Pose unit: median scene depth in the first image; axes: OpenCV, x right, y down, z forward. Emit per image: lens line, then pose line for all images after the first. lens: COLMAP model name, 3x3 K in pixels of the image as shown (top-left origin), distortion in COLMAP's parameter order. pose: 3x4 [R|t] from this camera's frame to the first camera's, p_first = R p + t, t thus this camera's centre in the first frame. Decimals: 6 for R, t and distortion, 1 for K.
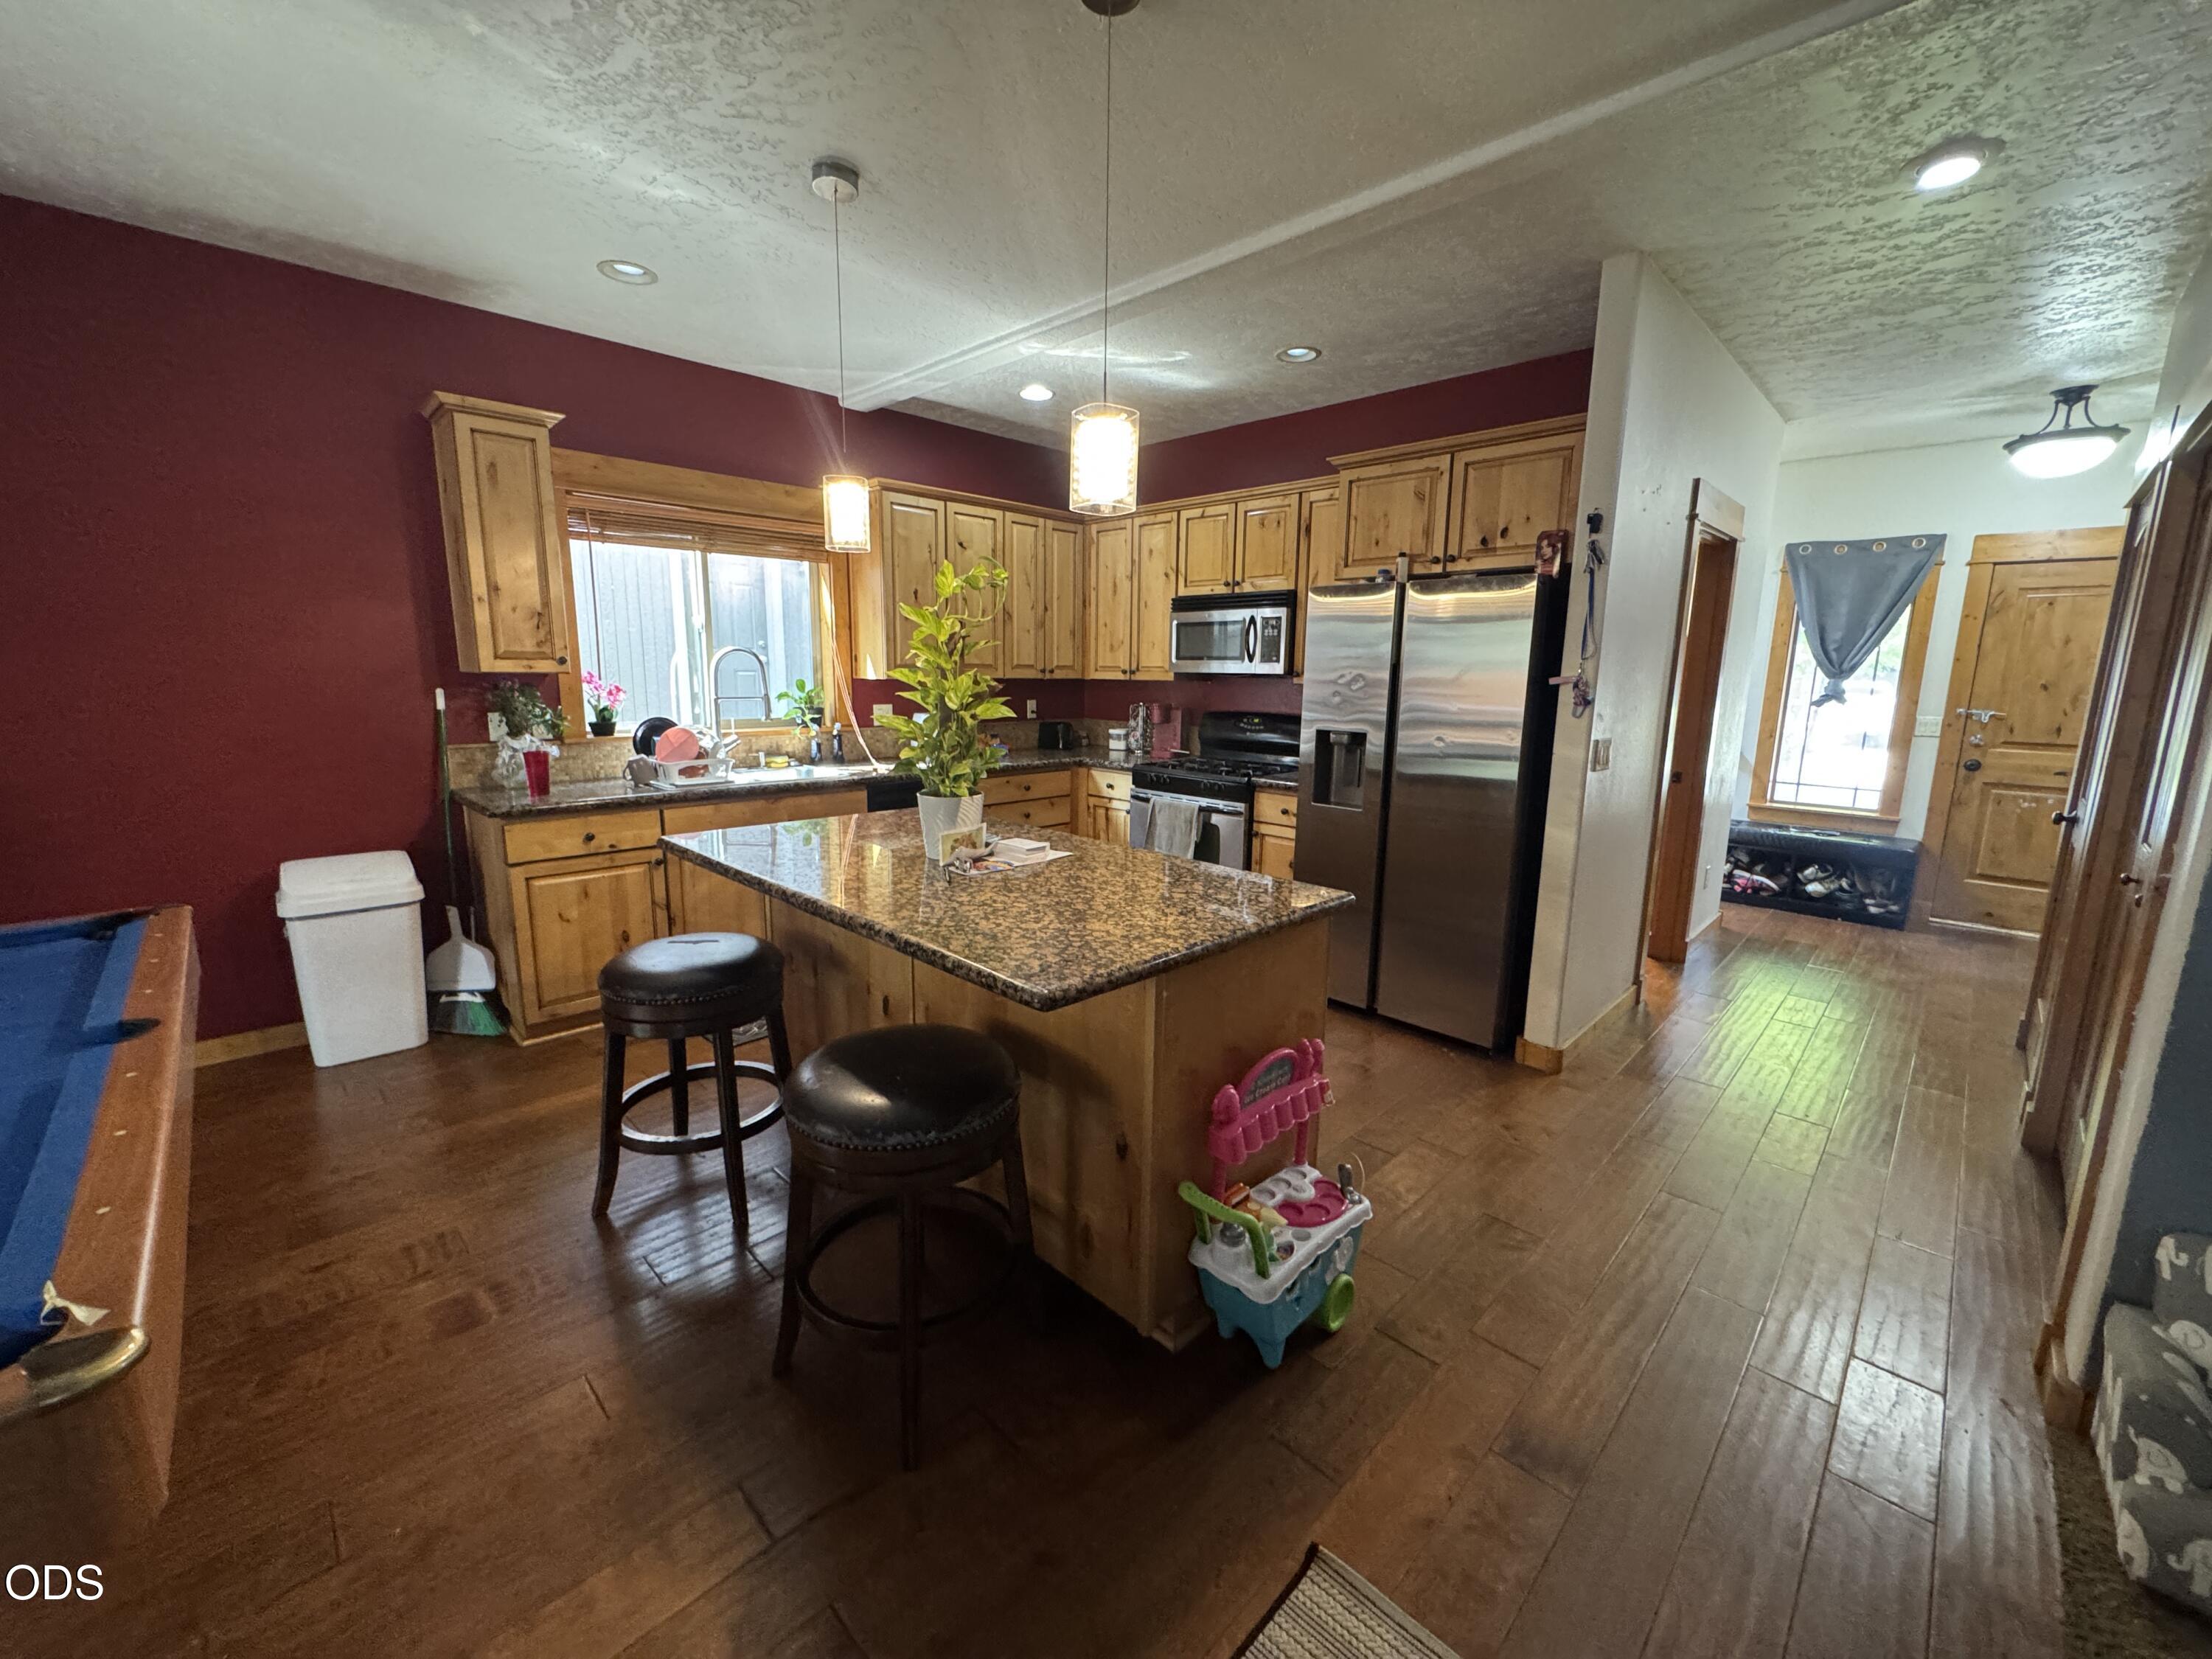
lens RADIAL K [[883.5, 0, 1110.0], [0, 883.5, 822.4], [0, 0, 1]] dist [-0.001060, -0.000535]
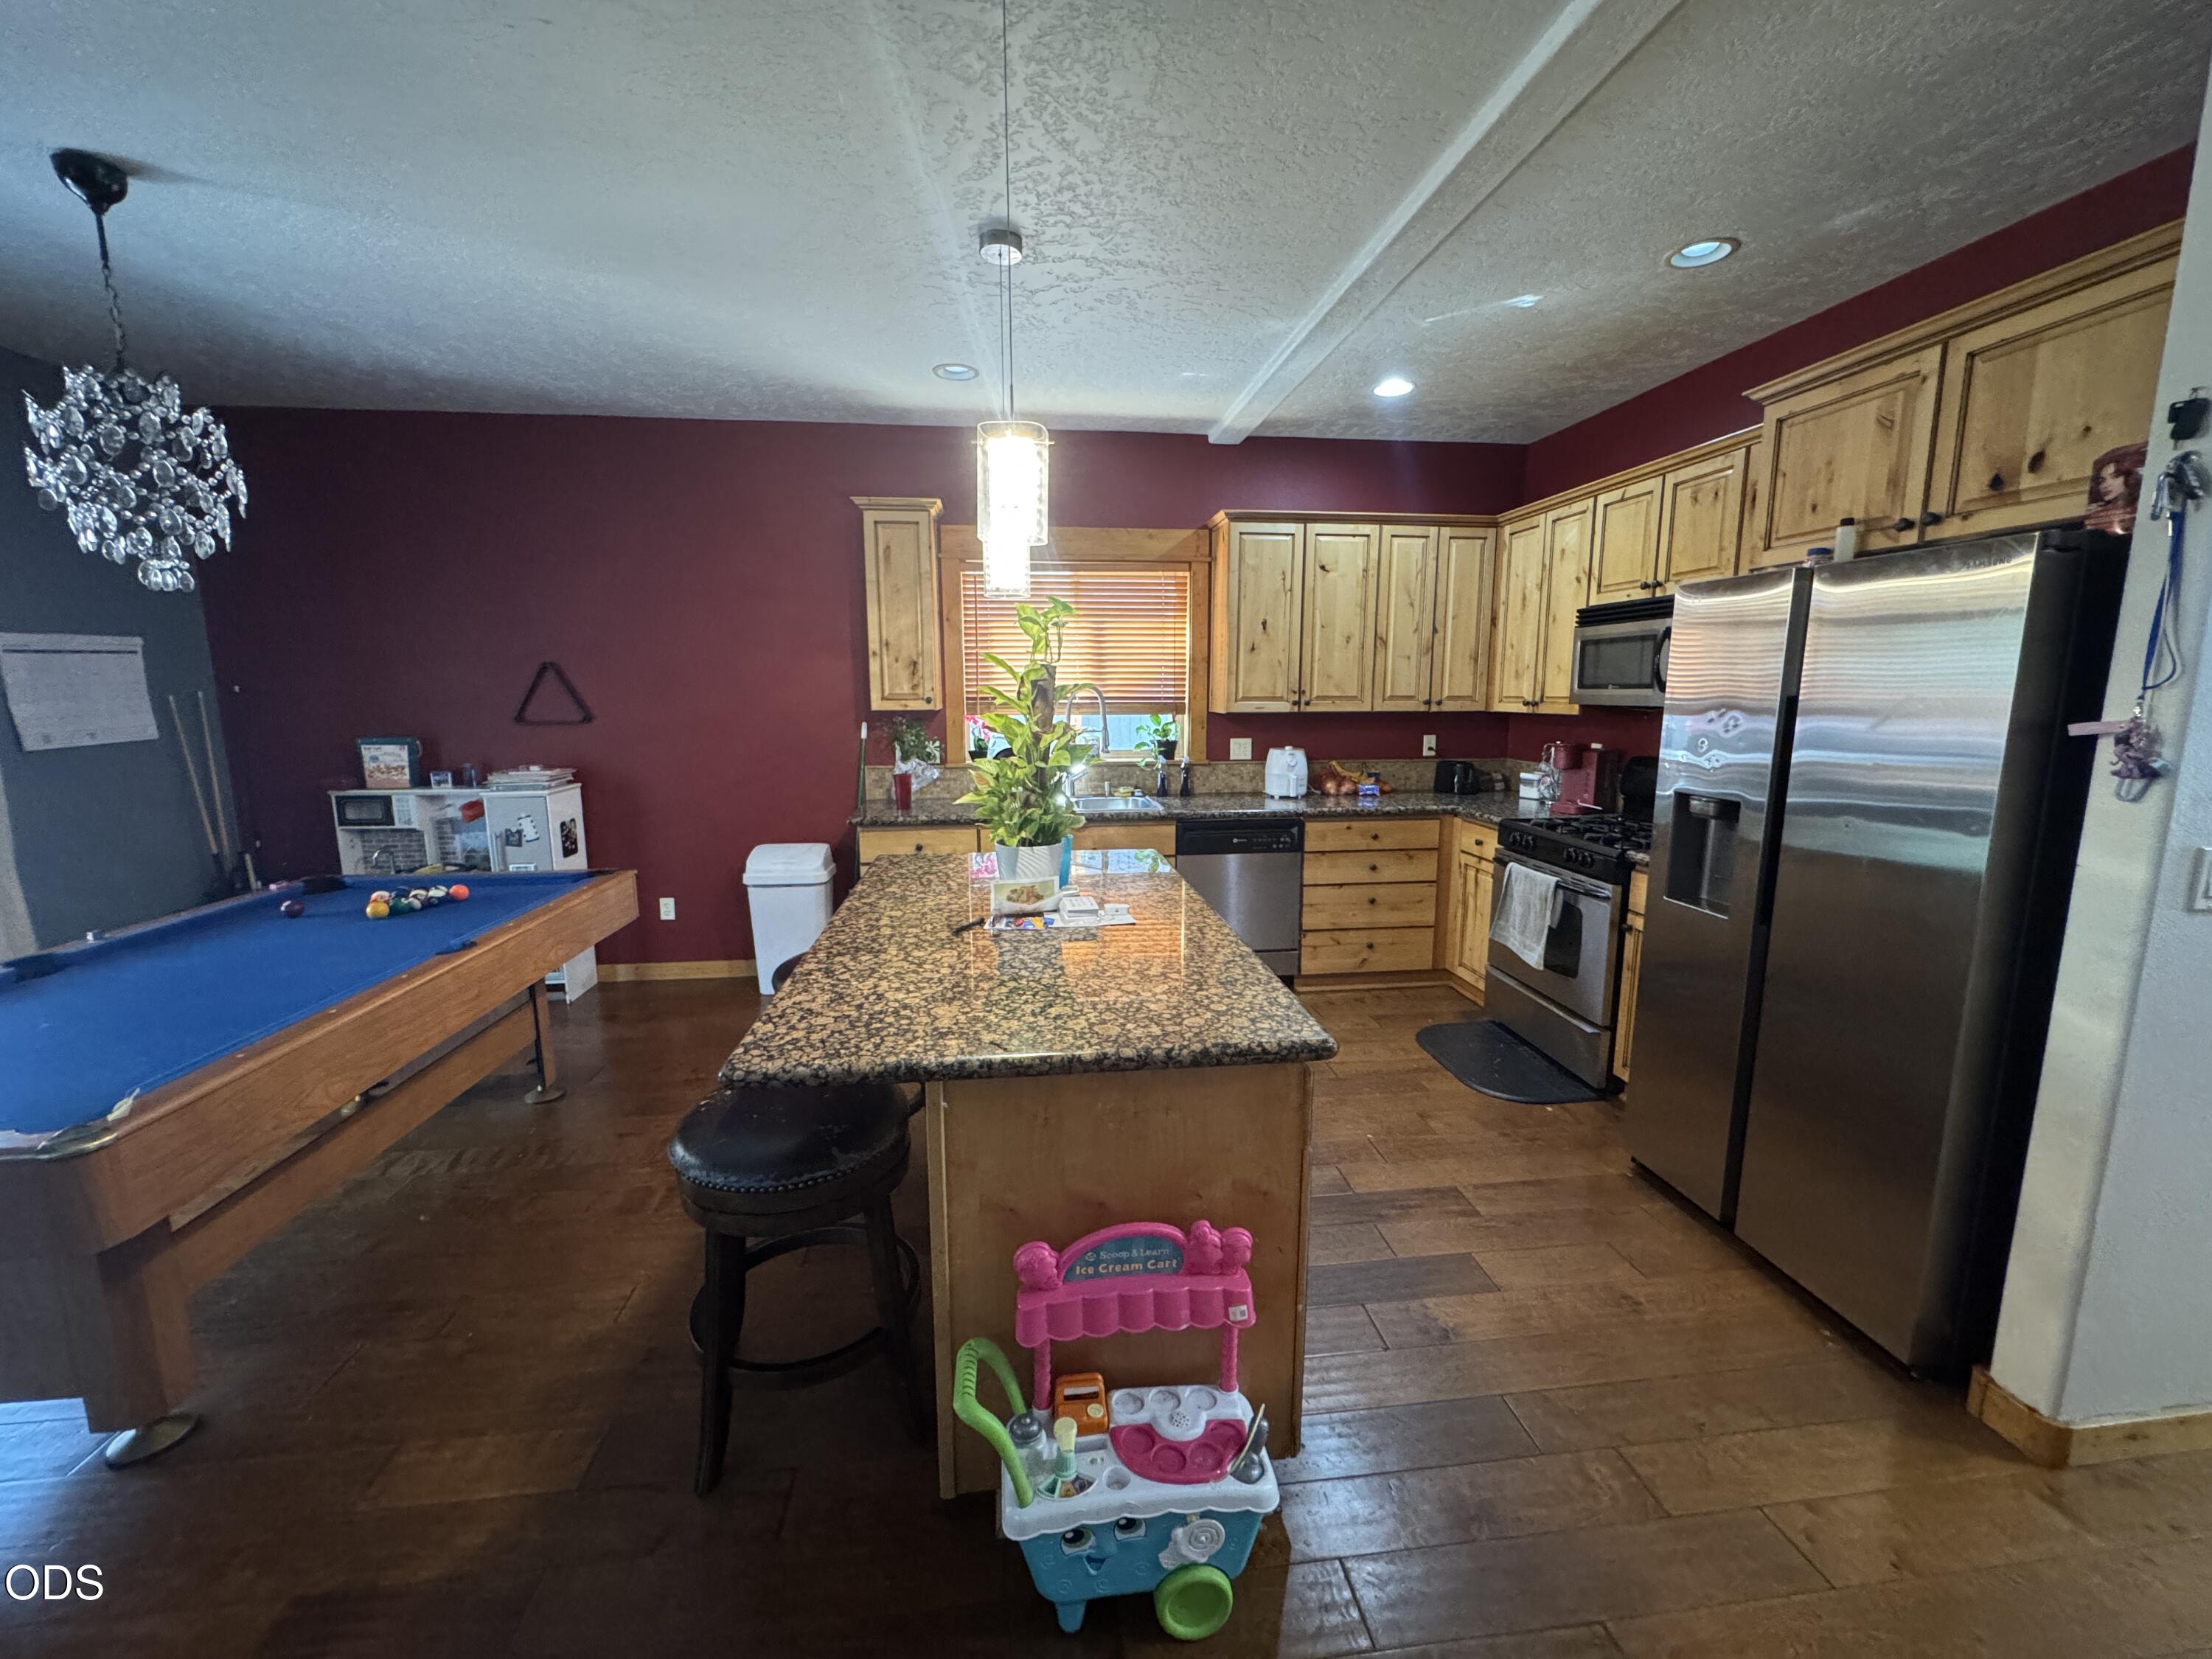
lens RADIAL K [[883.5, 0, 1109.1], [0, 883.5, 823.5], [0, 0, 1]] dist [-0.001060, -0.000535]
pose [[0.783478, 0.078992, -0.616379, 0.348820], [-0.093635, 0.995570, 0.008569, -0.049994], [0.614325, 0.051001, 0.787403, 0.211069]]
